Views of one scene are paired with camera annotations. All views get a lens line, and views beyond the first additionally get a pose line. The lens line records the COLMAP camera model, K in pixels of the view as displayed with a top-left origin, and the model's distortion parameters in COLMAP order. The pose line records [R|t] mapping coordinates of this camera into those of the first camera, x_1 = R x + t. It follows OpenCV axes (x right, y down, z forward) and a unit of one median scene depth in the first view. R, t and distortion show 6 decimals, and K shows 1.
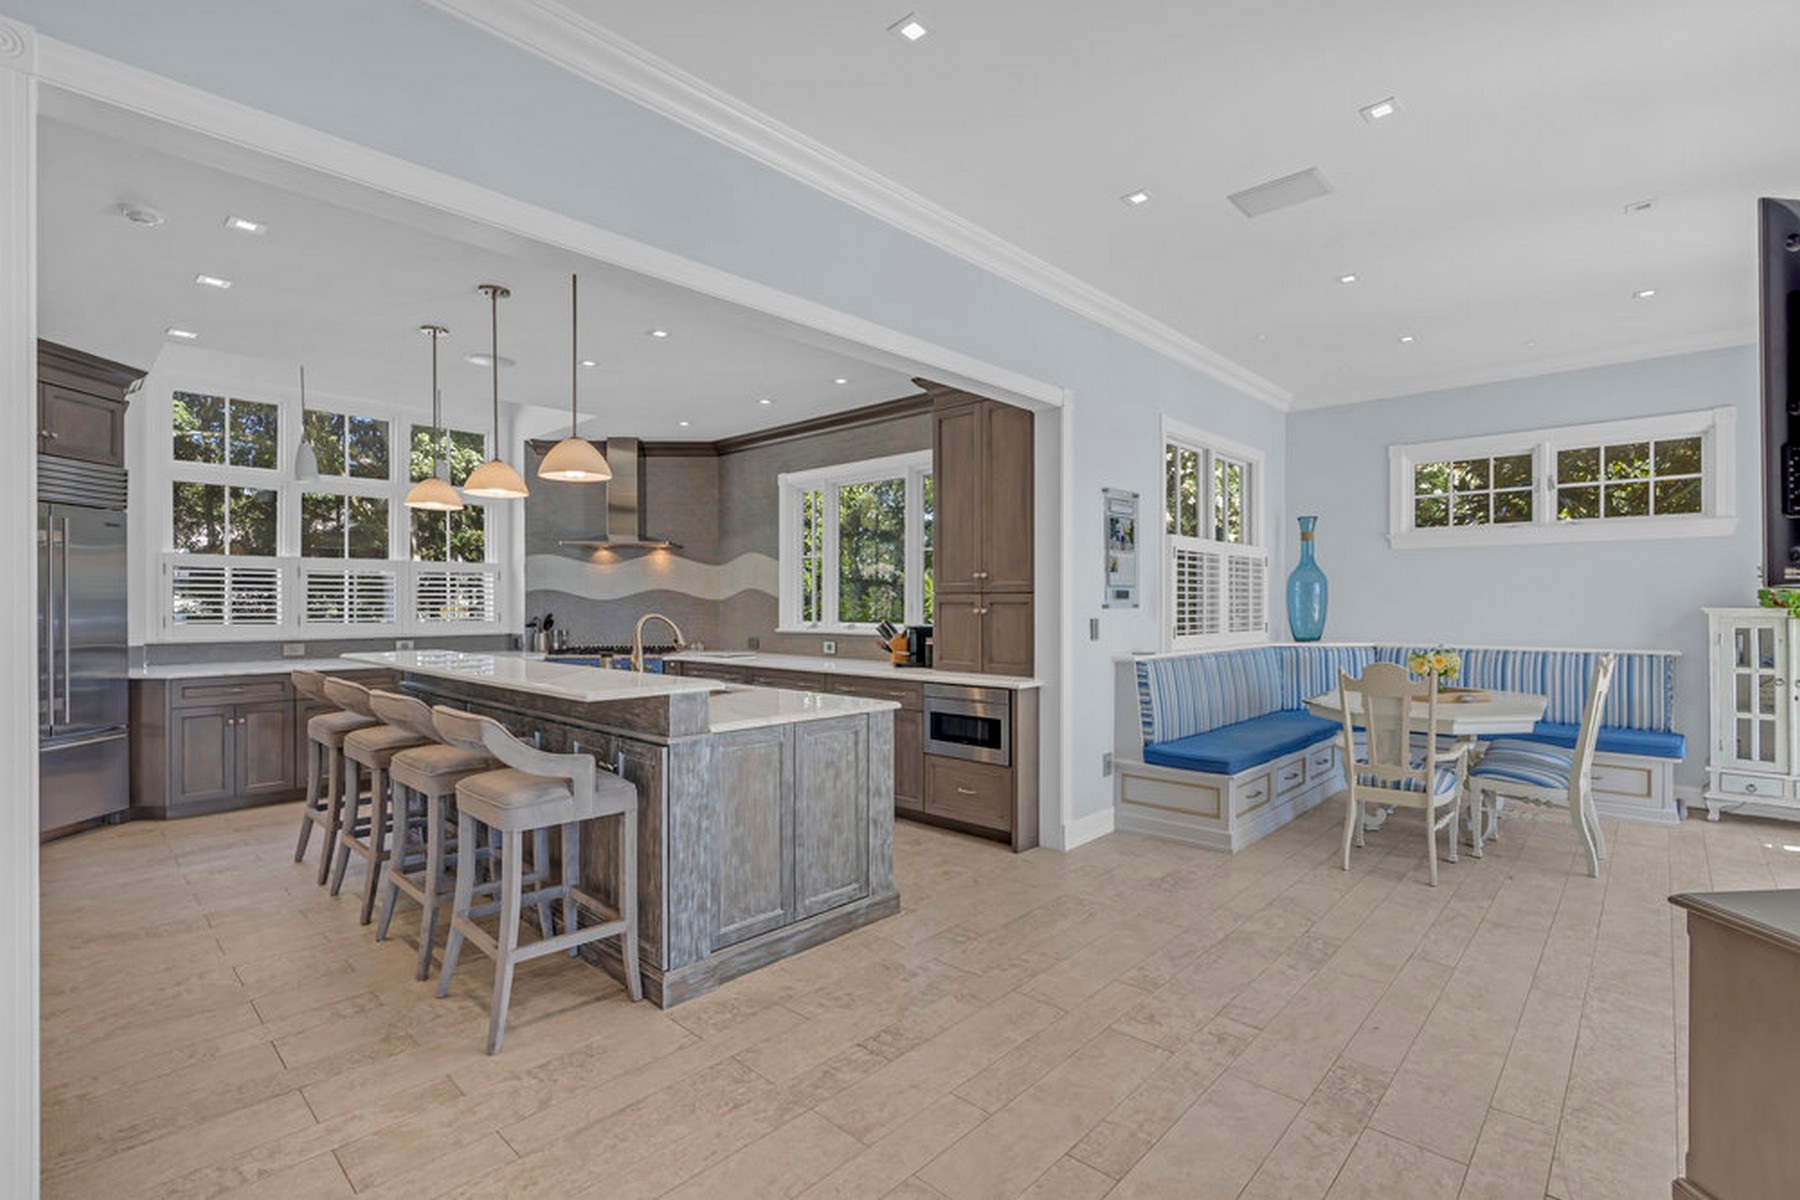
lens RADIAL K [[827.8, 0, 905.0], [0, 827.8, 599.8], [0, 0, 1]] dist [-0.012192, -0.000172]
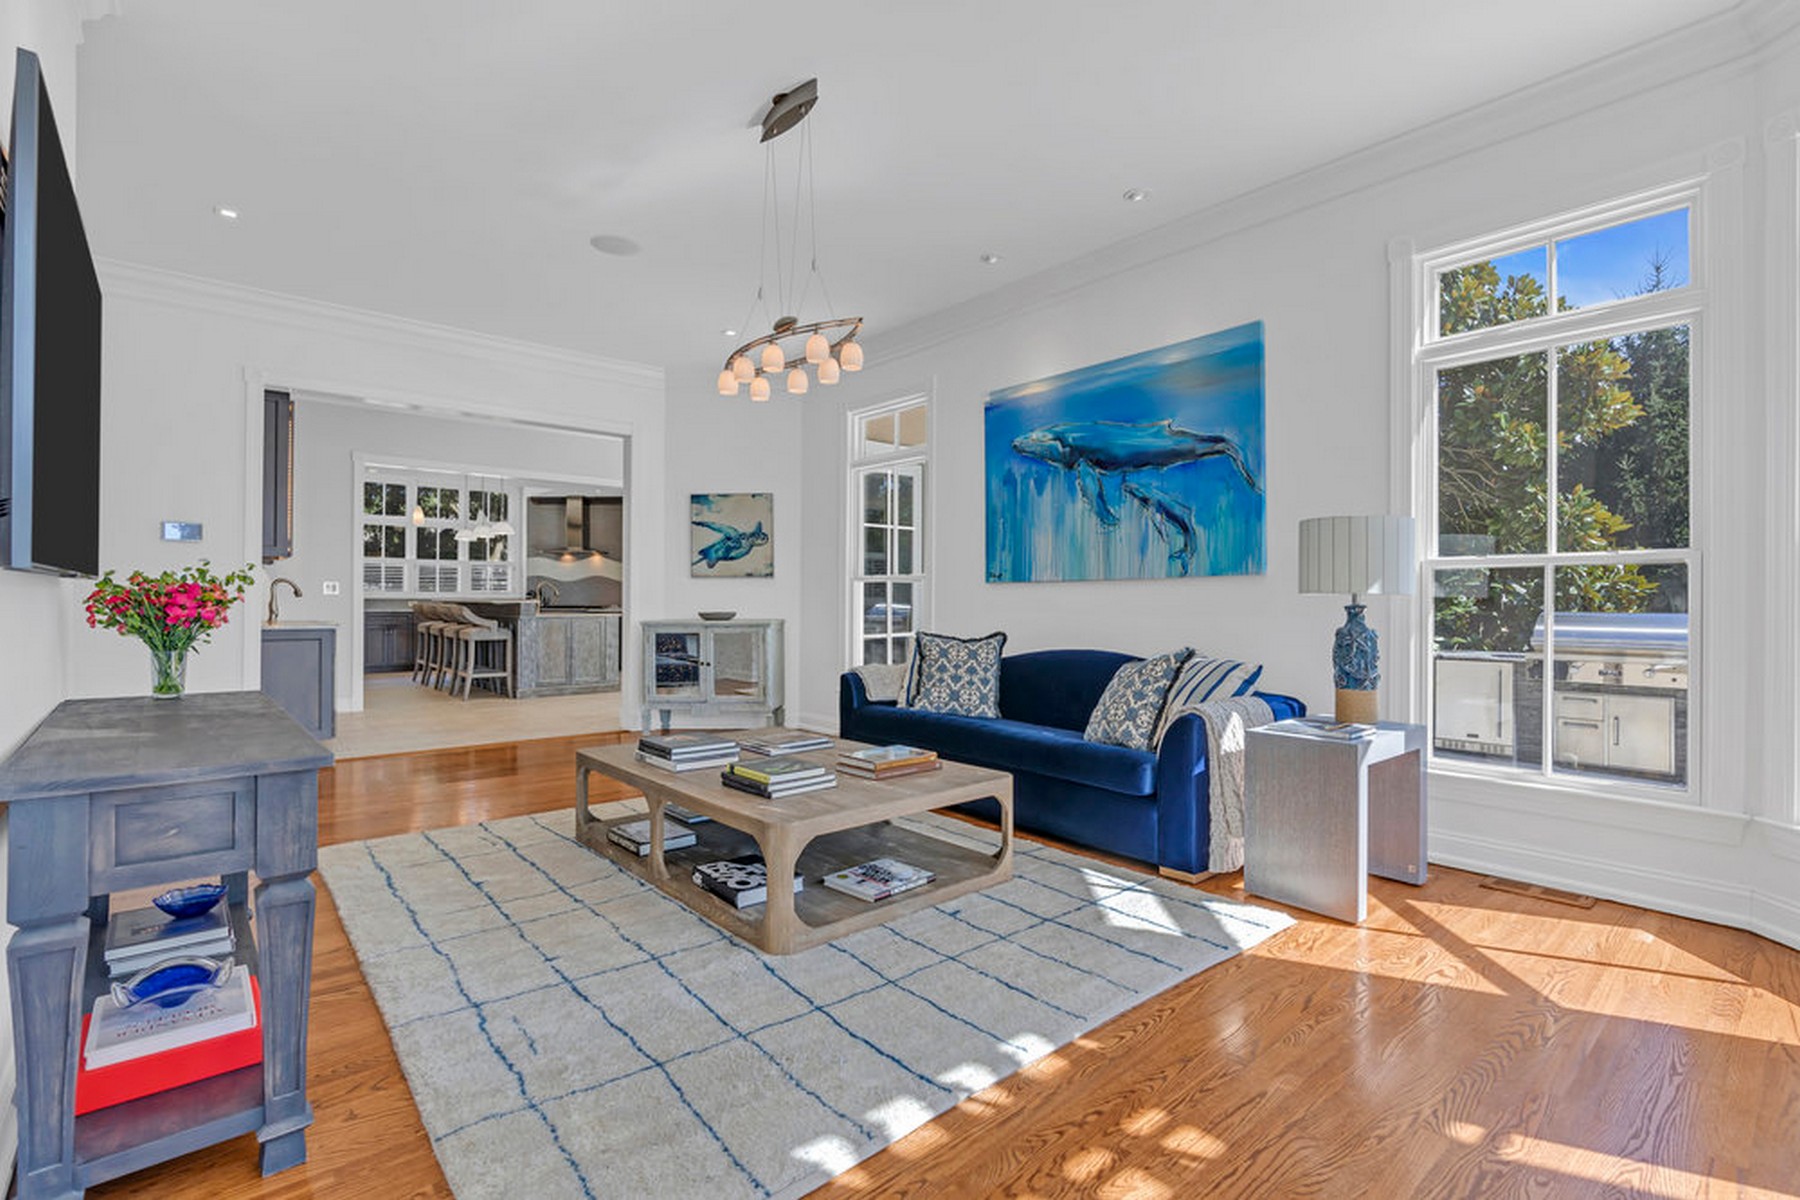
lens RADIAL K [[827.8, 0, 896.5], [0, 827.8, 588.0], [0, 0, 1]] dist [-0.012192, -0.000172]
pose [[0.994359, 0.001089, -0.106059, 0.859770], [-0.002108, 0.999953, -0.009501, 0.046071], [0.106044, 0.009671, 0.994314, -1.166207]]
